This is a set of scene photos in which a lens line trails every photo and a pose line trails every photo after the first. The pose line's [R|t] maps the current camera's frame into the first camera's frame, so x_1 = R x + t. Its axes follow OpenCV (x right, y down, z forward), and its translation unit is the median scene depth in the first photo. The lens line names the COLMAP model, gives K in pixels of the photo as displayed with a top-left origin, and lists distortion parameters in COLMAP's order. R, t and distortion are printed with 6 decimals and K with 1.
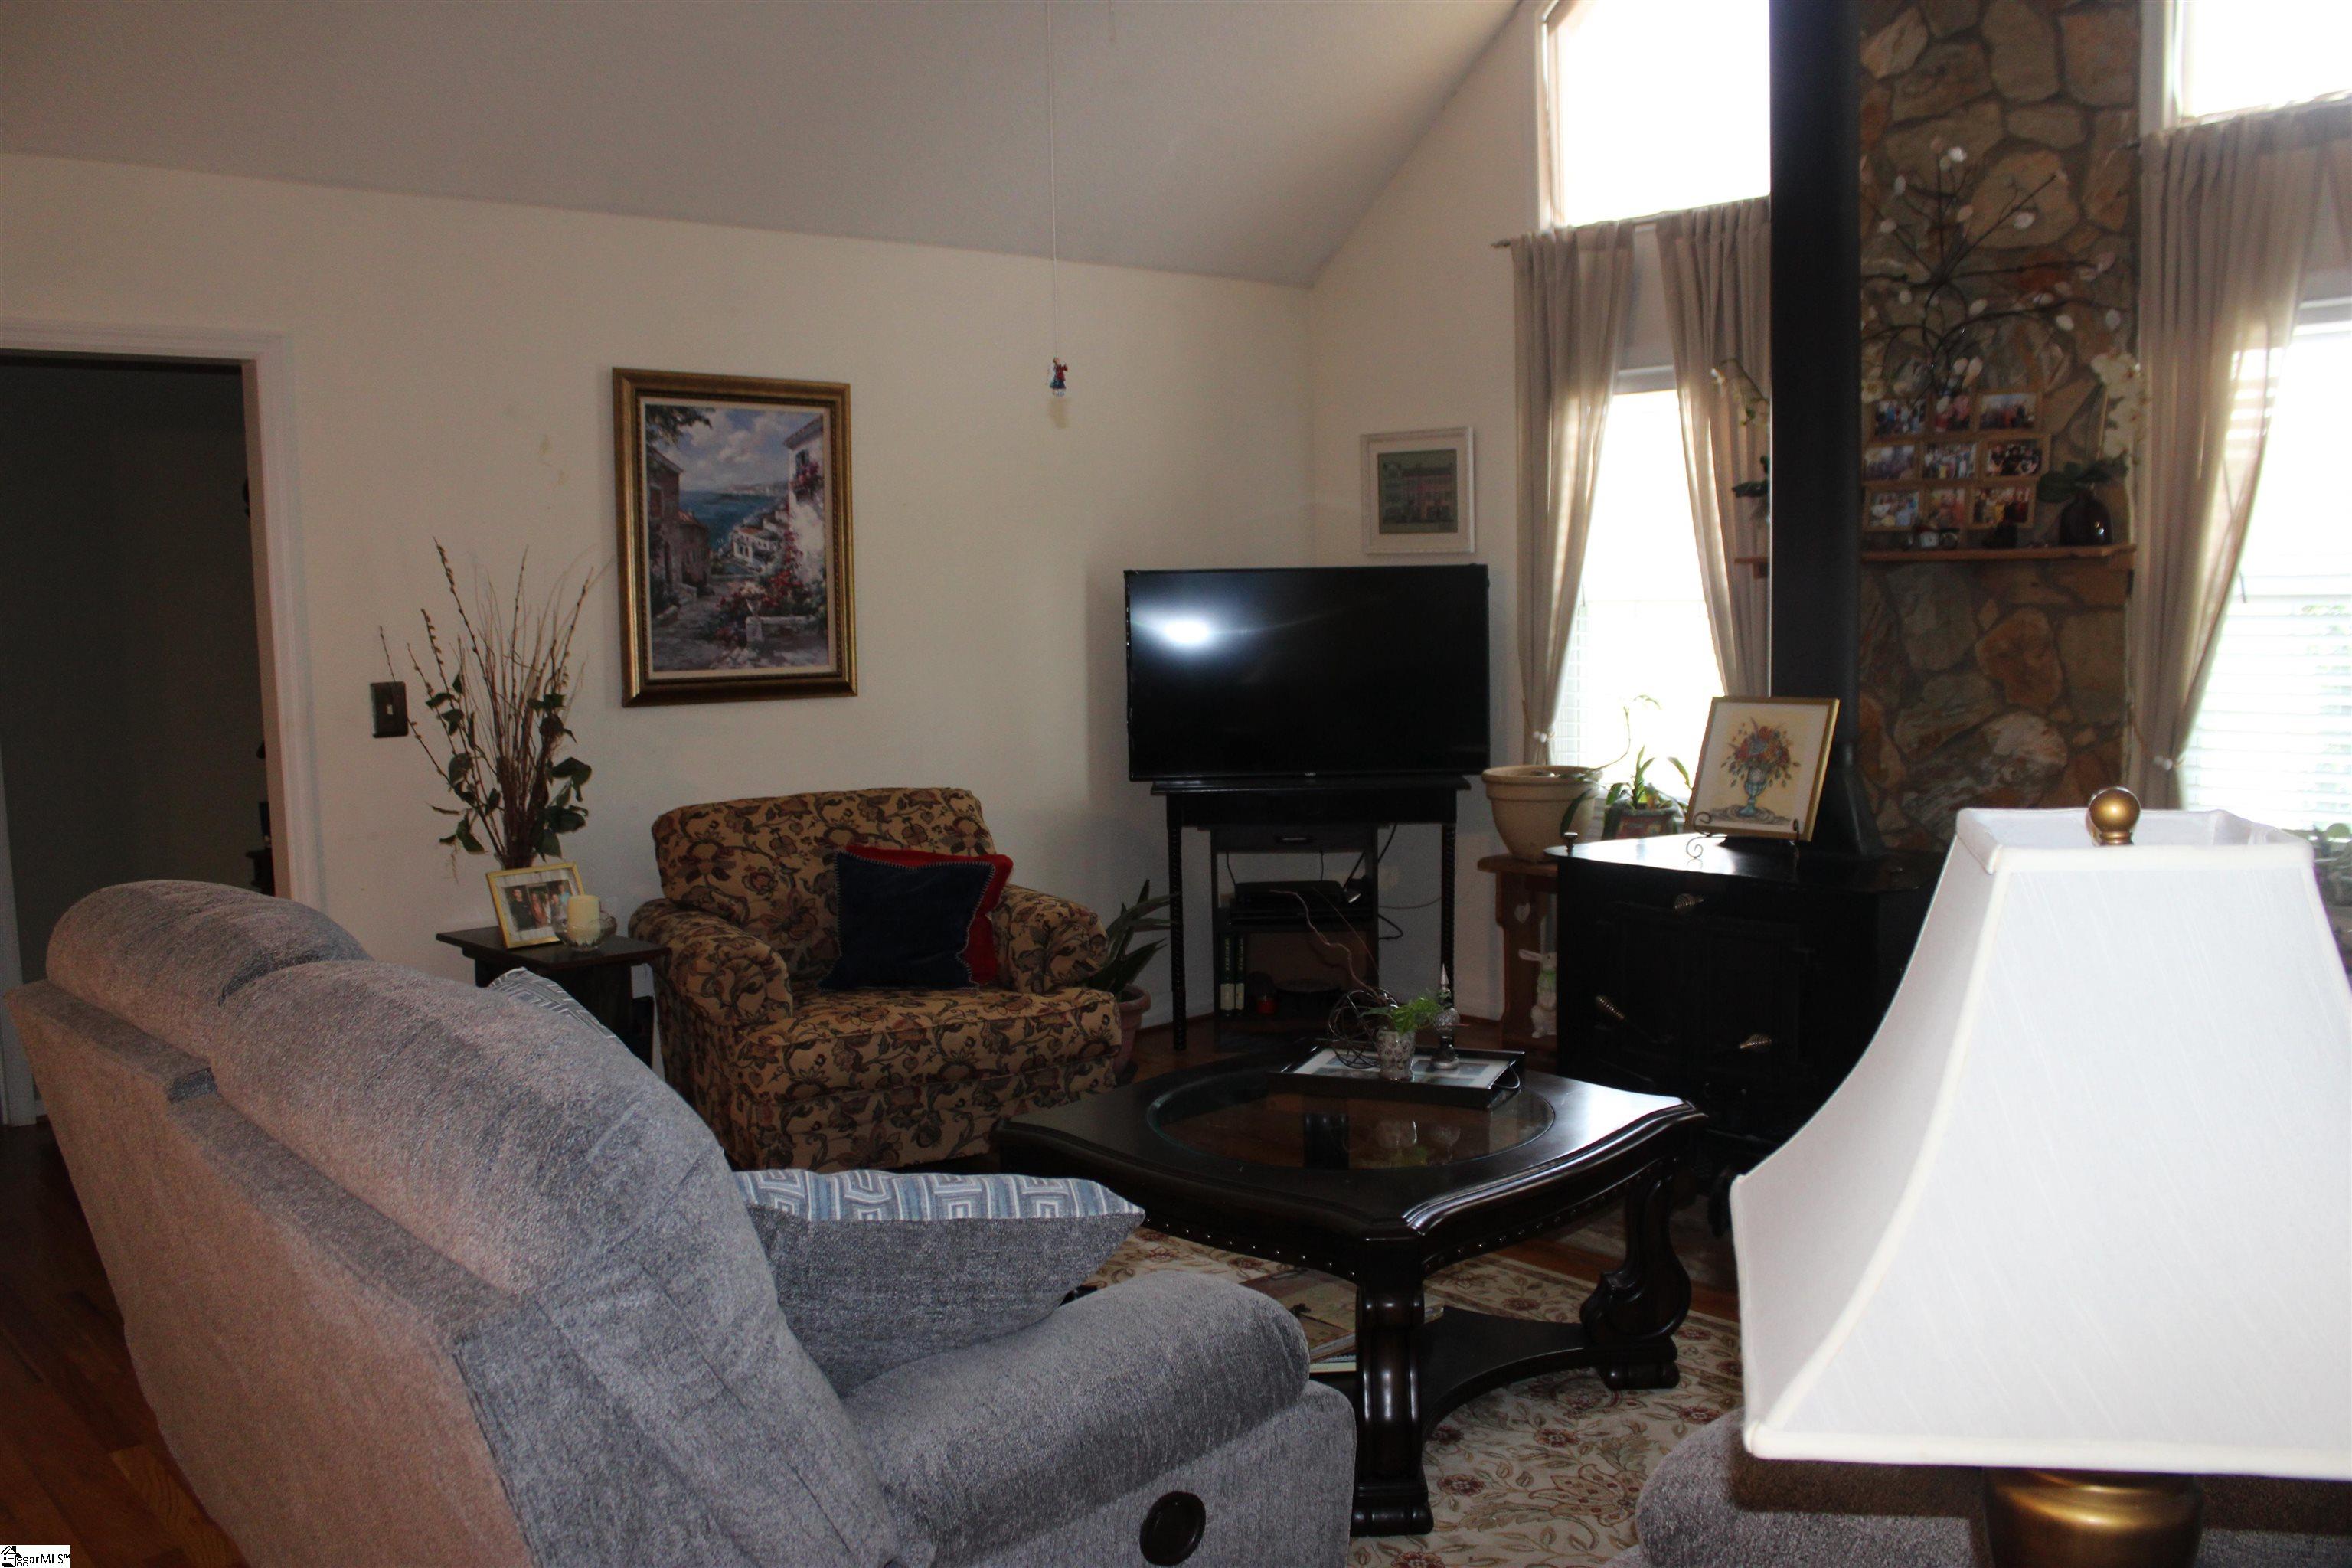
lens RADIAL K [[1978.0, 0, 1176.0], [0, 1978.0, 784.0], [0, 0, 1]] dist [-0.180422, 0.189037]
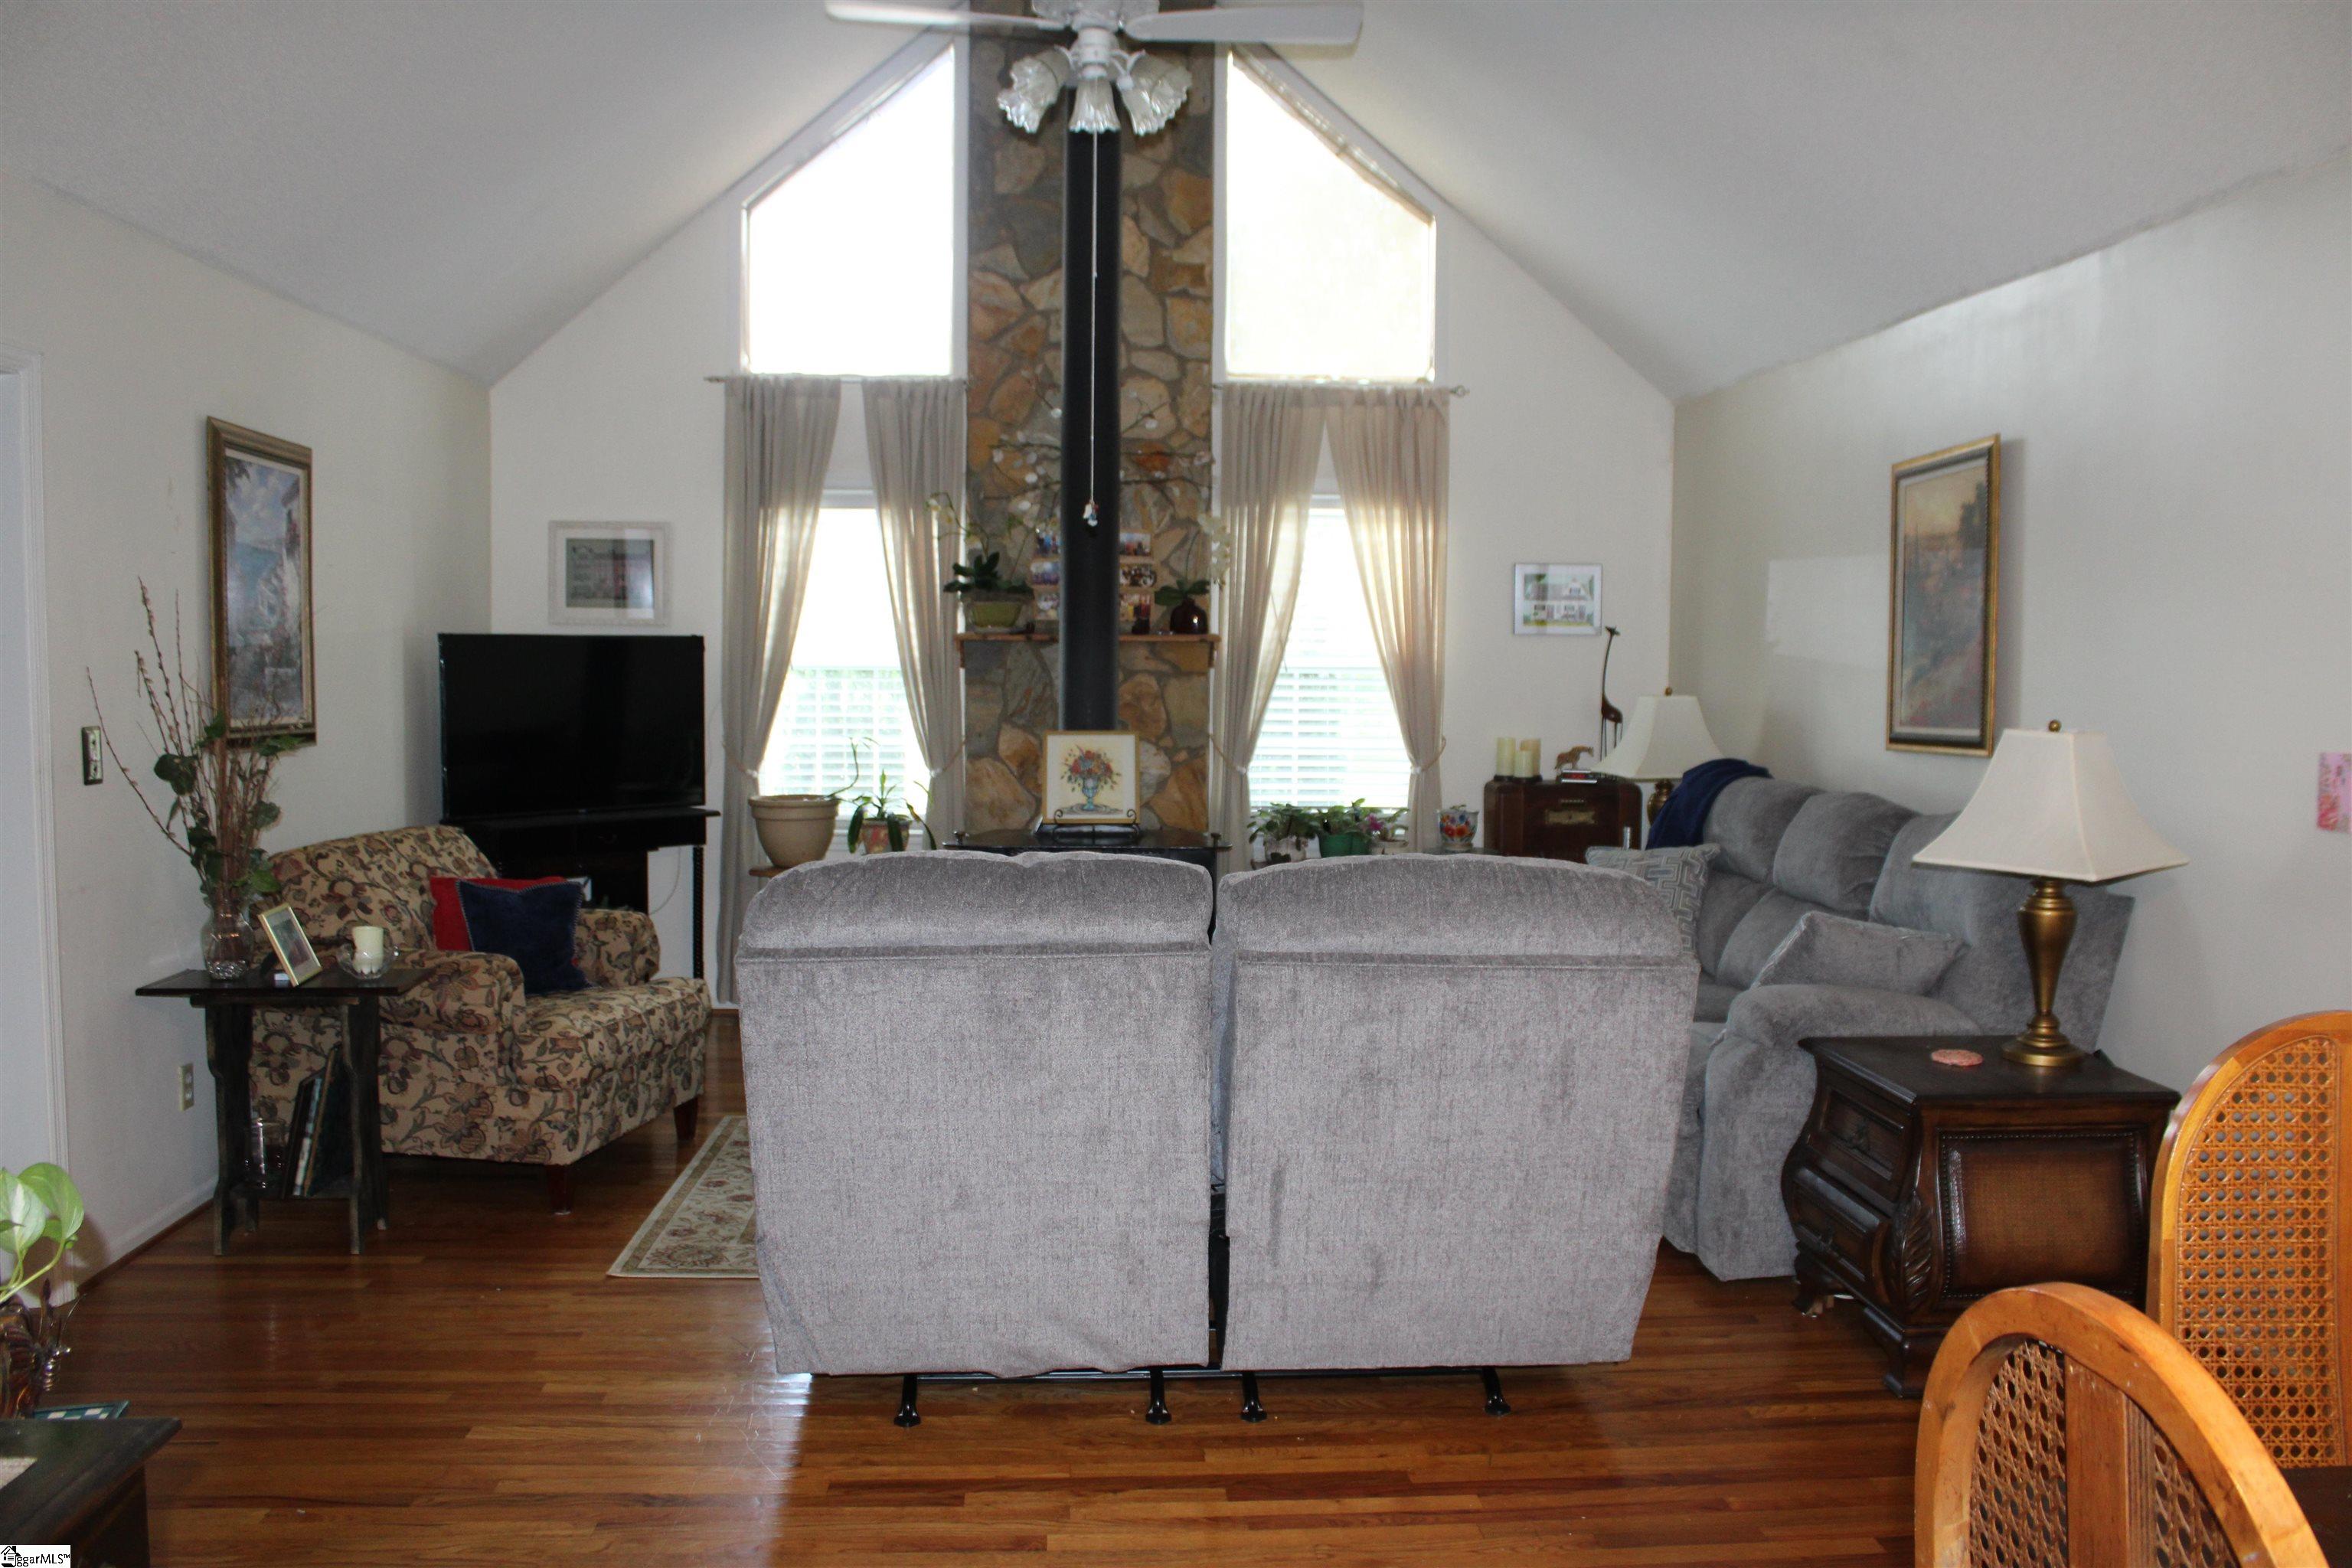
lens RADIAL K [[1978.0, 0, 1176.0], [0, 1978.0, 784.0], [0, 0, 1]] dist [-0.180422, 0.189037]
pose [[0.620162, -0.026811, 0.784015, -0.780057], [0.057182, 0.998302, -0.011092, 0.015503], [-0.782387, 0.051710, 0.620642, 0.006855]]
